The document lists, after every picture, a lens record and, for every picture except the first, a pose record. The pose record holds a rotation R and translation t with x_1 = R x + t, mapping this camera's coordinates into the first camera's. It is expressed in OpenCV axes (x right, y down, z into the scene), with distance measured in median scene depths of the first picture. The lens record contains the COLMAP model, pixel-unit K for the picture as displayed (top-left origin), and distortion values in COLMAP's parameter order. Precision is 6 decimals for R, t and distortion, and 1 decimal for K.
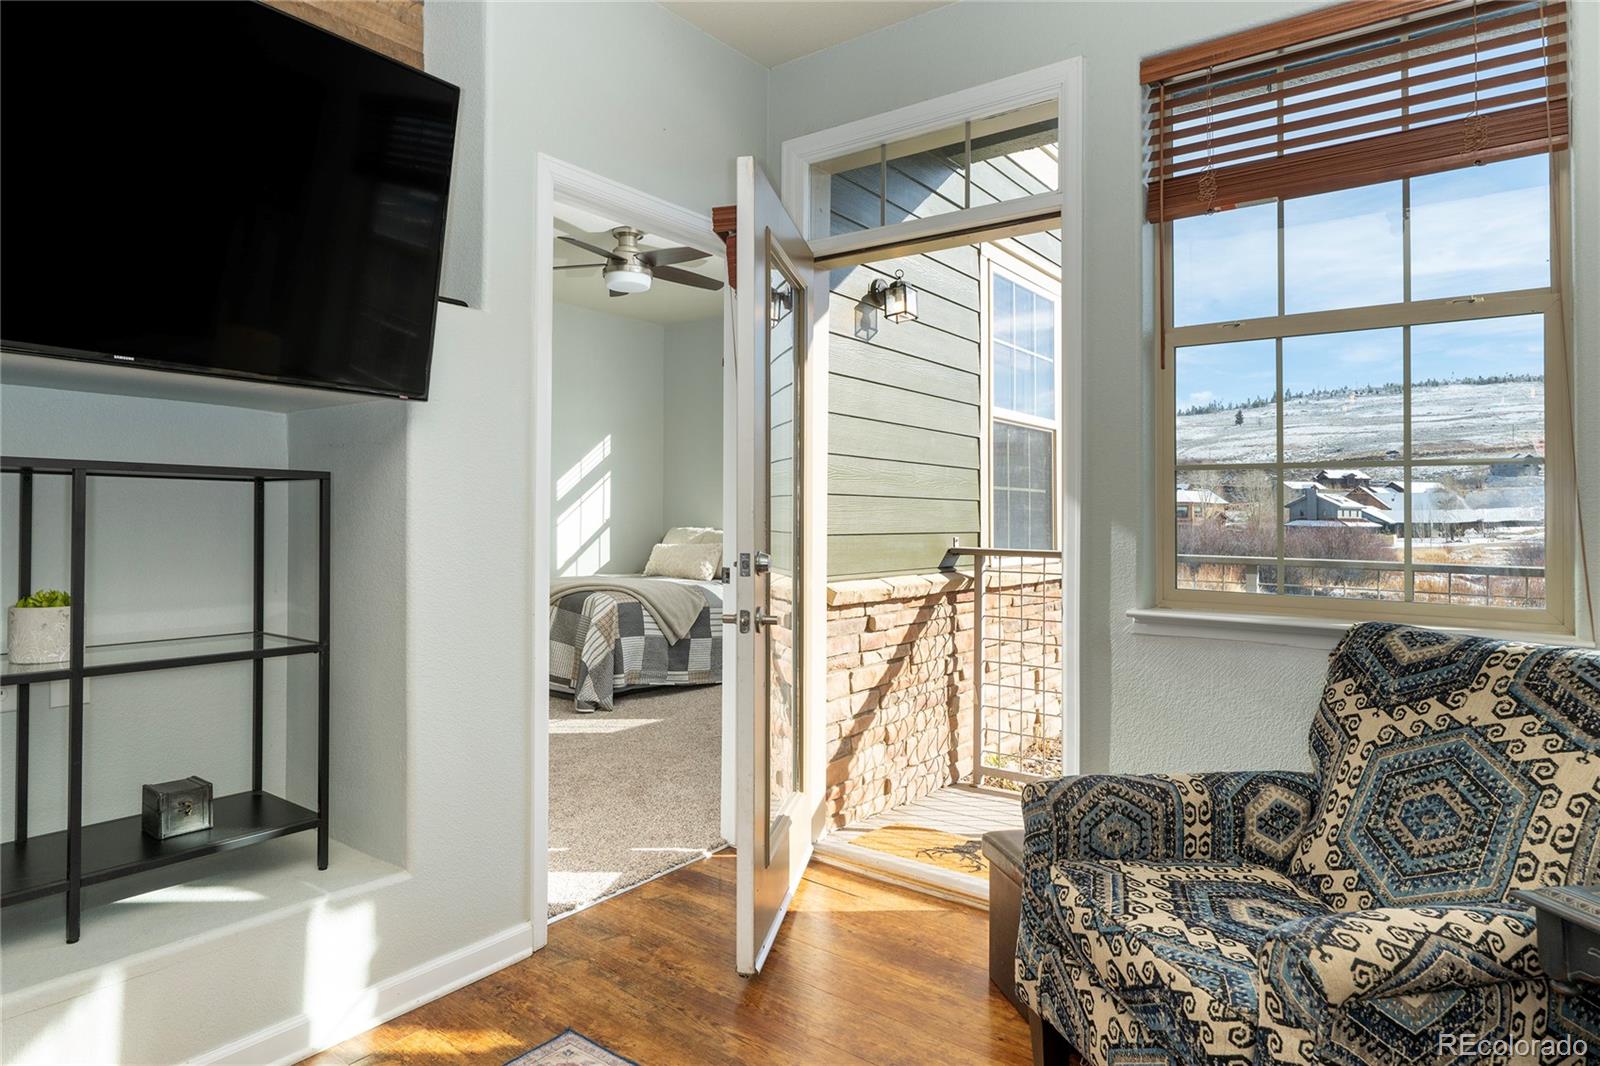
lens RADIAL K [[936.2, 0, 766.6], [0, 936.2, 516.0], [0, 0, 1]] dist [0.004874, -0.000044]
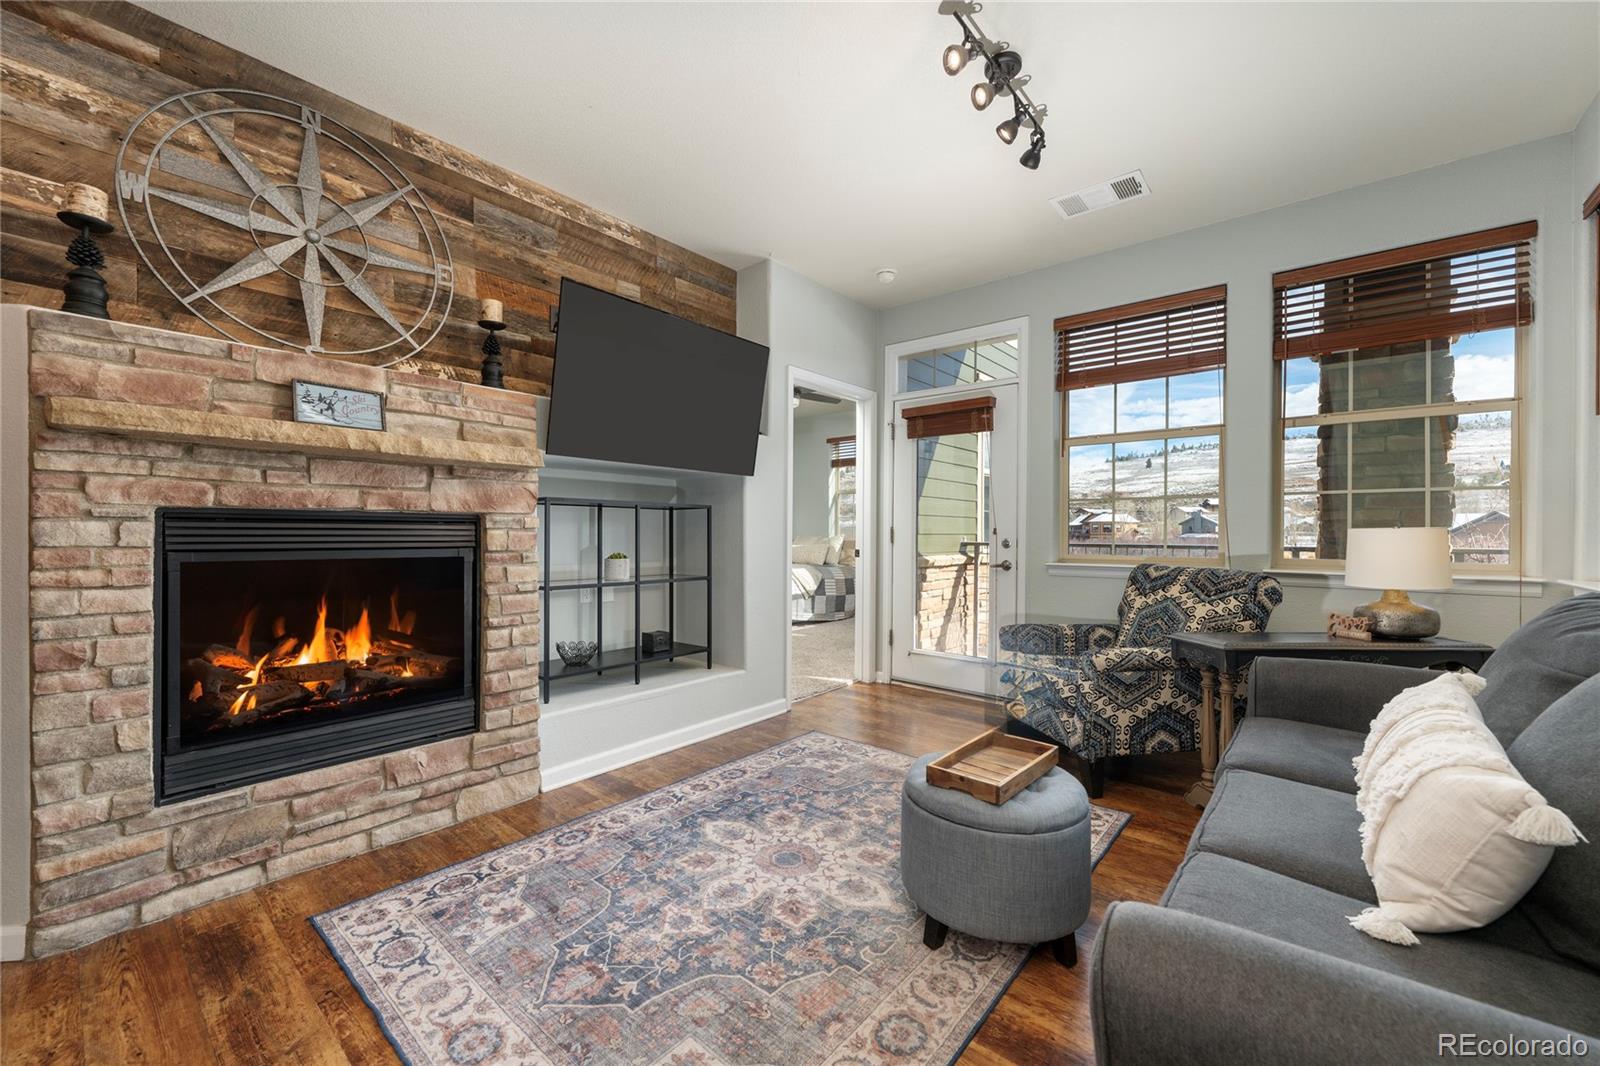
lens RADIAL K [[650.6, 0, 794.3], [0, 650.6, 566.1], [0, 0, 1]] dist [0.002209, 0.000257]
pose [[0.999298, -0.006099, -0.036959, -0.198475], [0.007878, 0.998808, 0.048171, 0.030483], [0.036622, -0.048428, 0.998155, -0.706610]]
